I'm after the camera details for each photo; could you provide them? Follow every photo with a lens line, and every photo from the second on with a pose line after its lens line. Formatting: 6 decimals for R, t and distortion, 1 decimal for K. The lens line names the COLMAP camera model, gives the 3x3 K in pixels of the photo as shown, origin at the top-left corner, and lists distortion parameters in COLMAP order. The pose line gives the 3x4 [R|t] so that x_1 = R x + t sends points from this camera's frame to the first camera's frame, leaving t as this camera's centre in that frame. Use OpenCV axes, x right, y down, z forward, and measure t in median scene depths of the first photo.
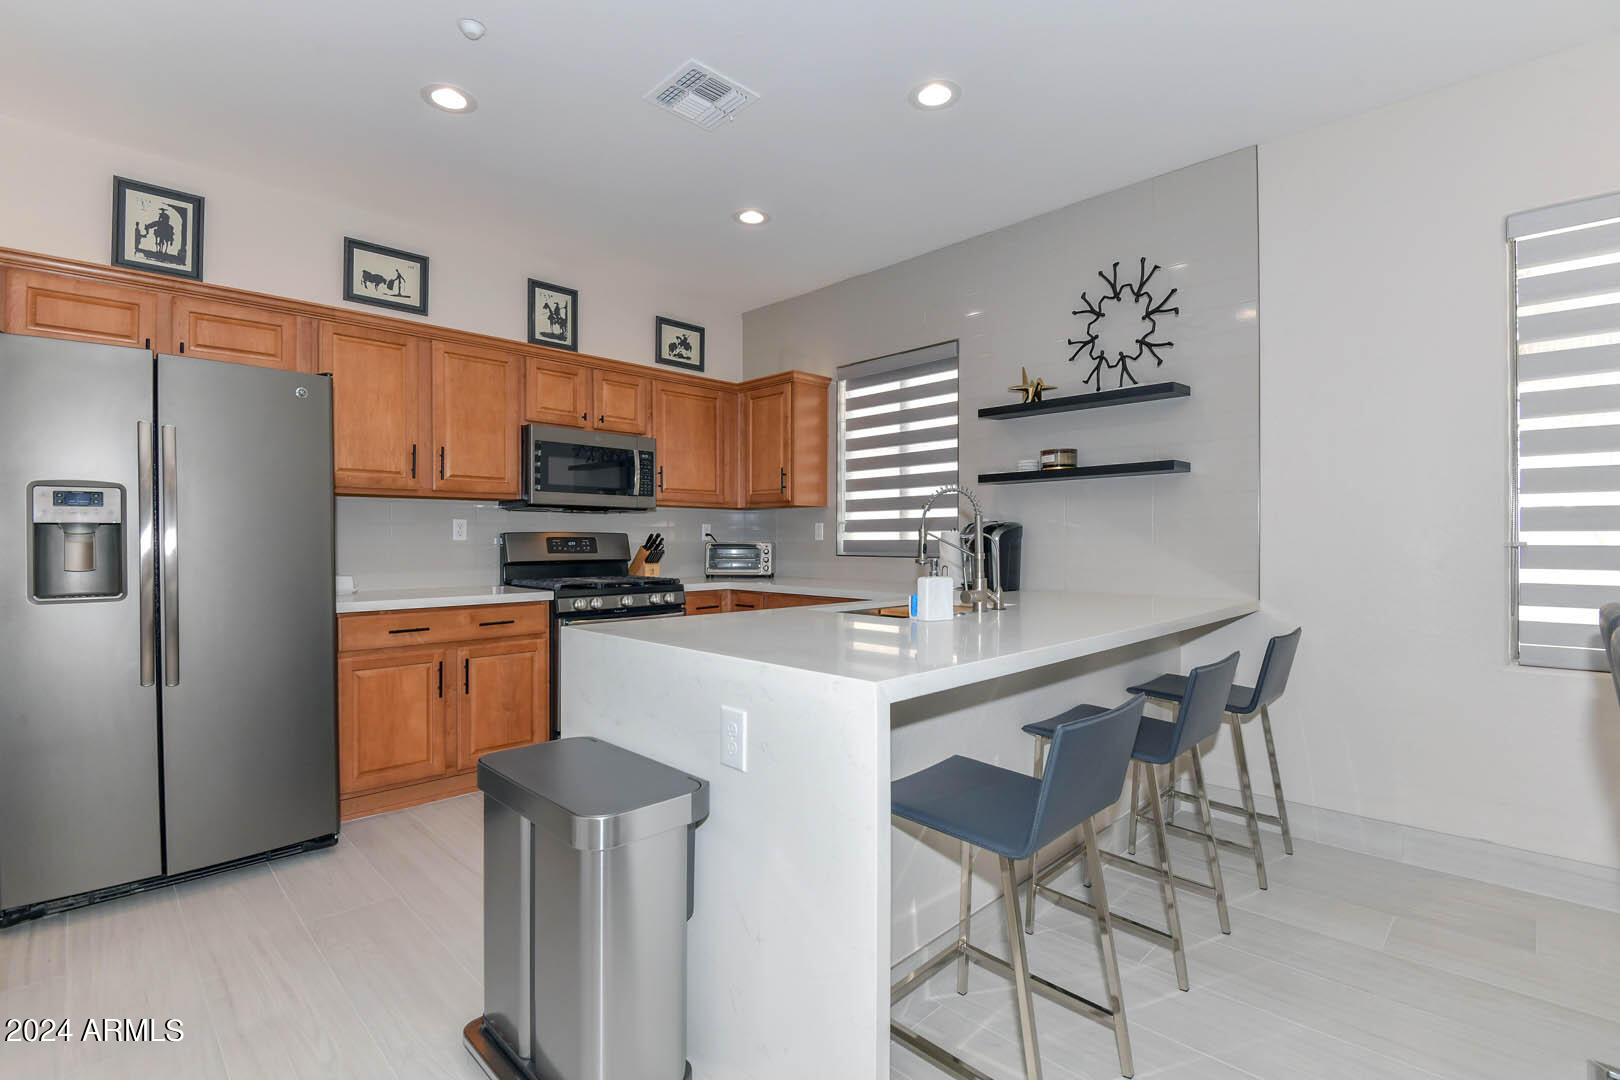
lens RADIAL K [[748.1, 0, 813.8], [0, 748.1, 545.9], [0, 0, 1]] dist [-0.002875, -0.012335]
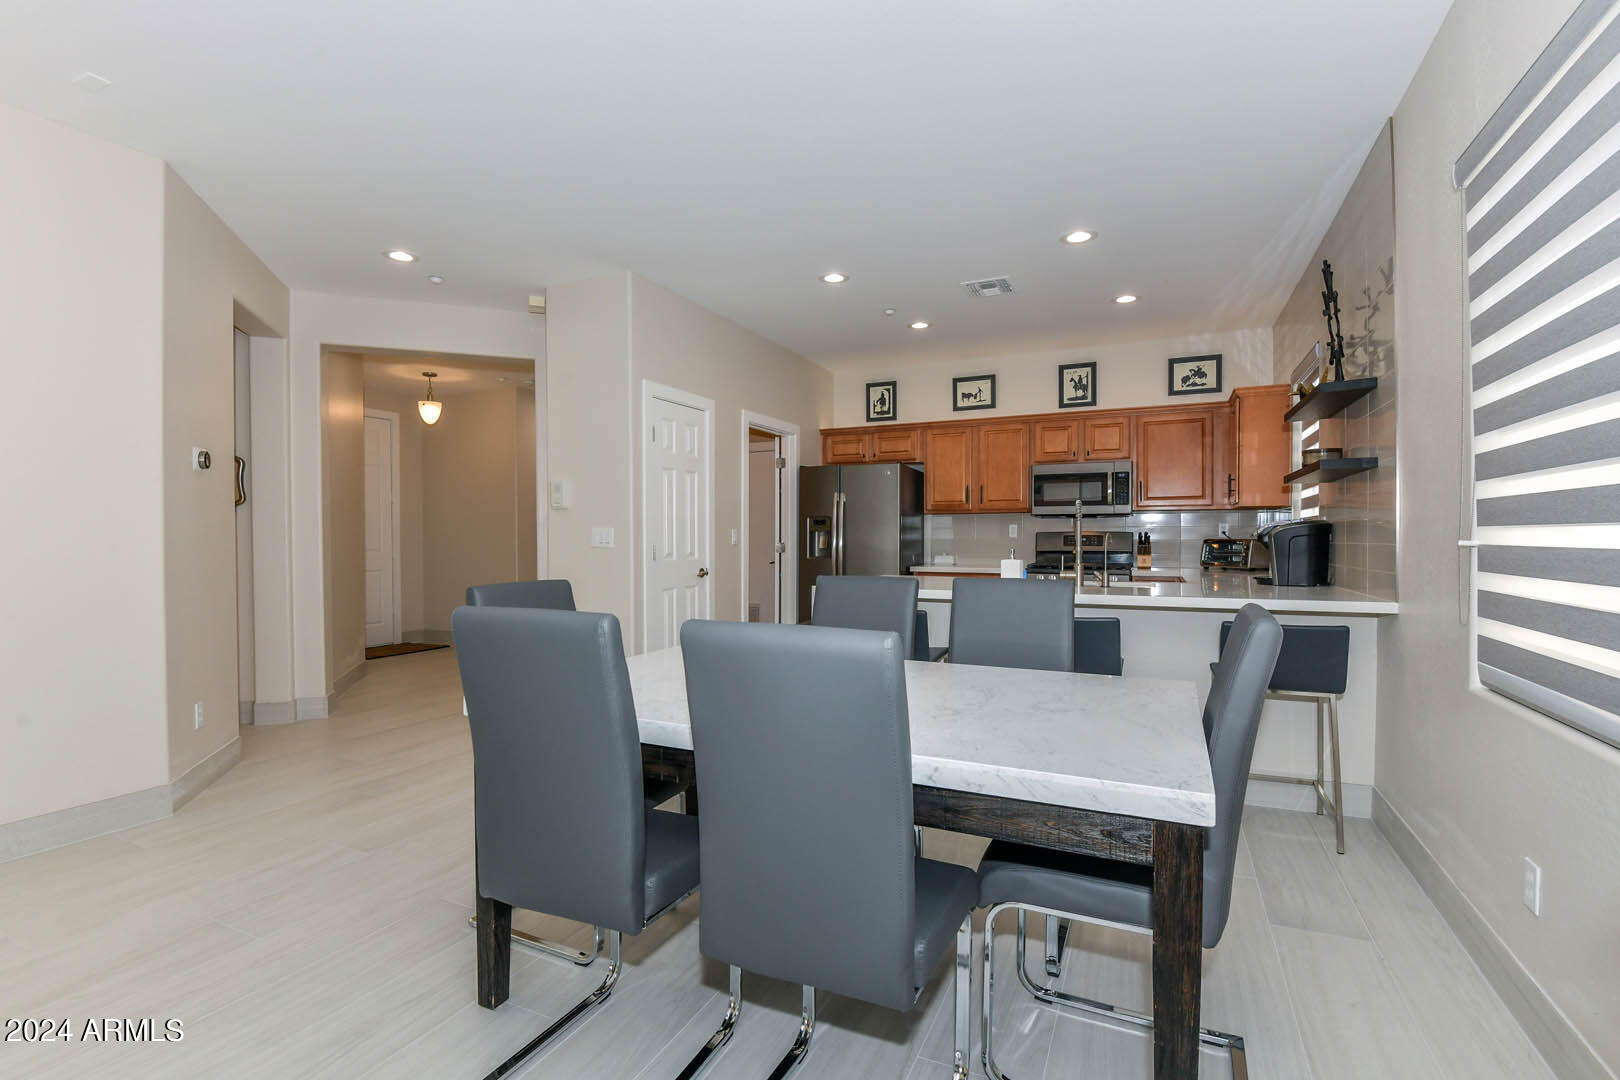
lens RADIAL K [[748.1, 0, 797.2], [0, 748.1, 547.1], [0, 0, 1]] dist [-0.002875, -0.012335]
pose [[0.334620, 0.011756, -0.942280, 0.898203], [-0.004383, 0.999931, 0.010918, -0.001653], [0.942343, 0.000477, 0.334648, -0.013315]]
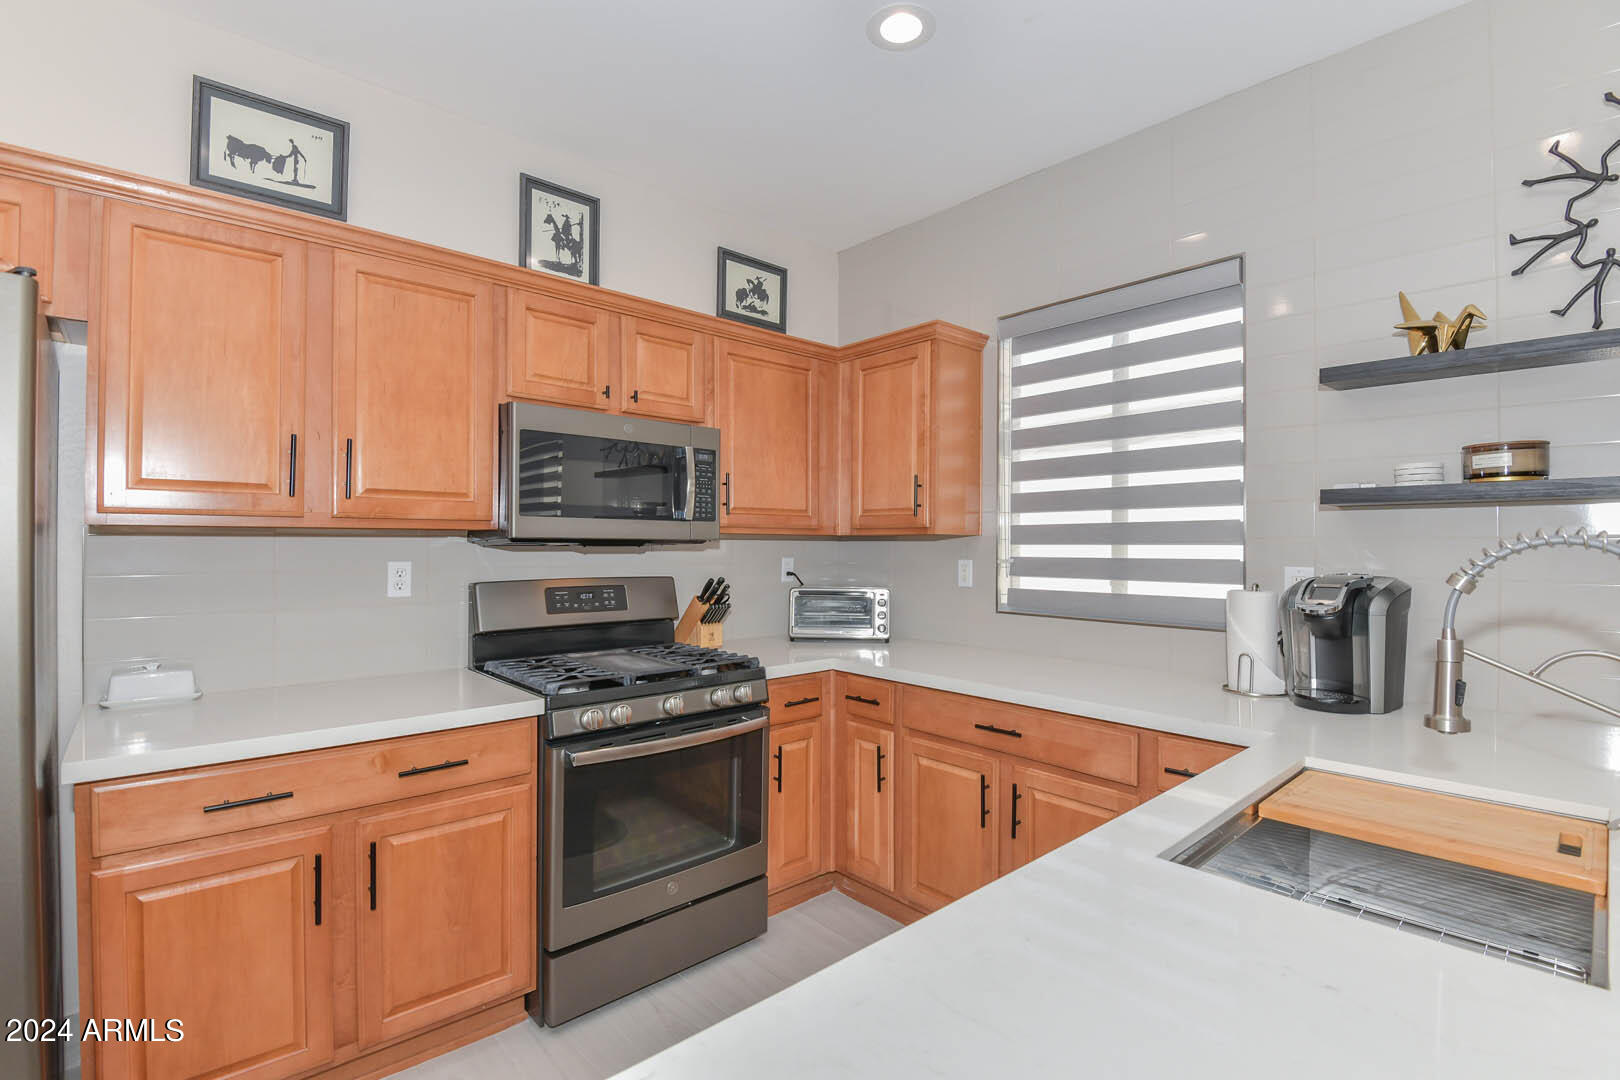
lens RADIAL K [[748.1, 0, 811.6], [0, 748.1, 541.2], [0, 0, 1]] dist [-0.002875, -0.012335]
pose [[0.998587, 0.005168, -0.052895, -0.106279], [-0.005733, 0.999928, -0.010538, -0.045454], [0.052836, 0.010826, 0.998544, 0.399508]]
